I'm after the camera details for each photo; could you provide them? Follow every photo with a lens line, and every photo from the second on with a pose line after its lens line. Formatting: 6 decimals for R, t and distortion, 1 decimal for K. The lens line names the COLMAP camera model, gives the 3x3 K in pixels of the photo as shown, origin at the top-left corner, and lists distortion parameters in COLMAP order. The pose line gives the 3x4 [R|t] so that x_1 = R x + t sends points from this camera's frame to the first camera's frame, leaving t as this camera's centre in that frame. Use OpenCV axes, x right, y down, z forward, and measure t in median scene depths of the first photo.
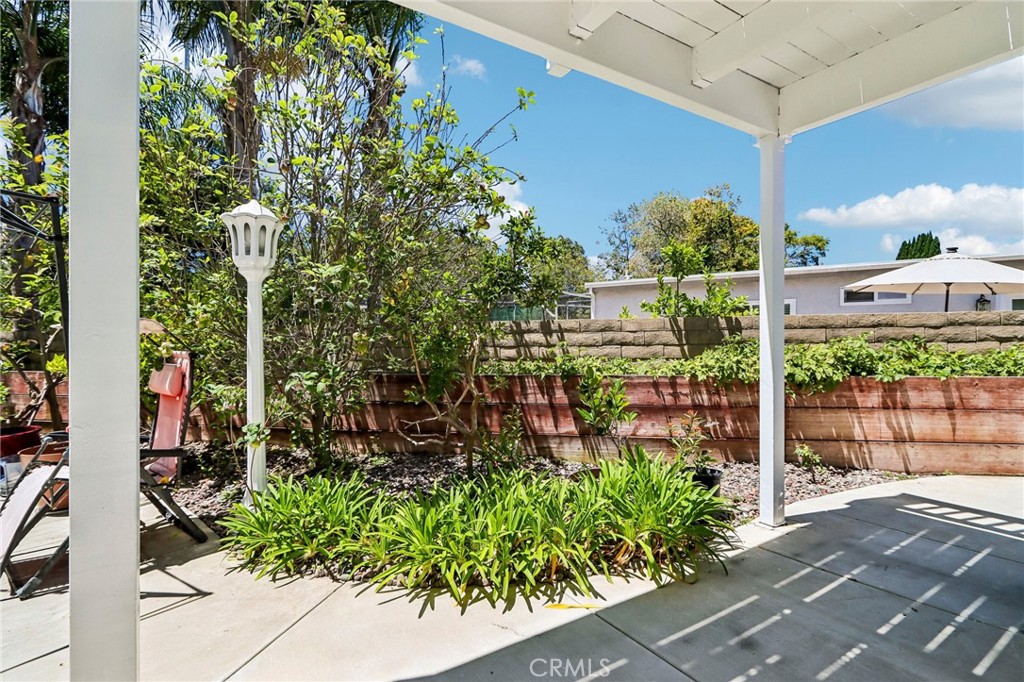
lens RADIAL K [[471.4, 0, 514.6], [0, 471.4, 338.4], [0, 0, 1]] dist [-0.000683, 0.000014]
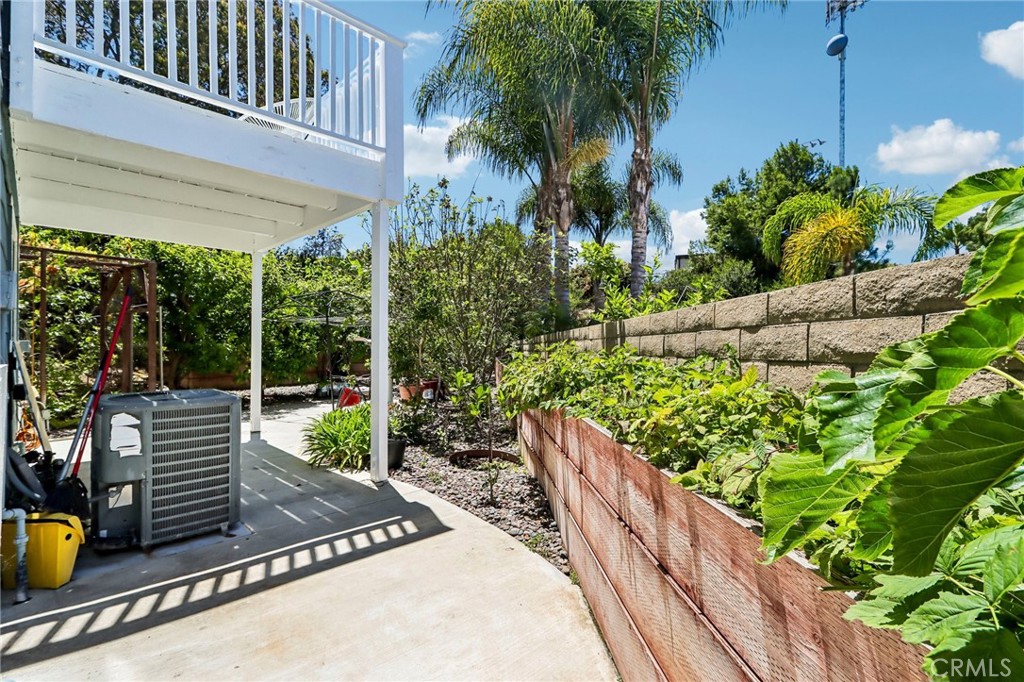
lens RADIAL K [[471.4, 0, 515.3], [0, 471.4, 343.3], [0, 0, 1]] dist [-0.000683, 0.000014]
pose [[0.242161, 0.004989, -0.970223, 1.862745], [-0.007059, 0.999969, 0.003380, -0.013244], [0.970210, 0.006030, 0.242189, 0.997898]]
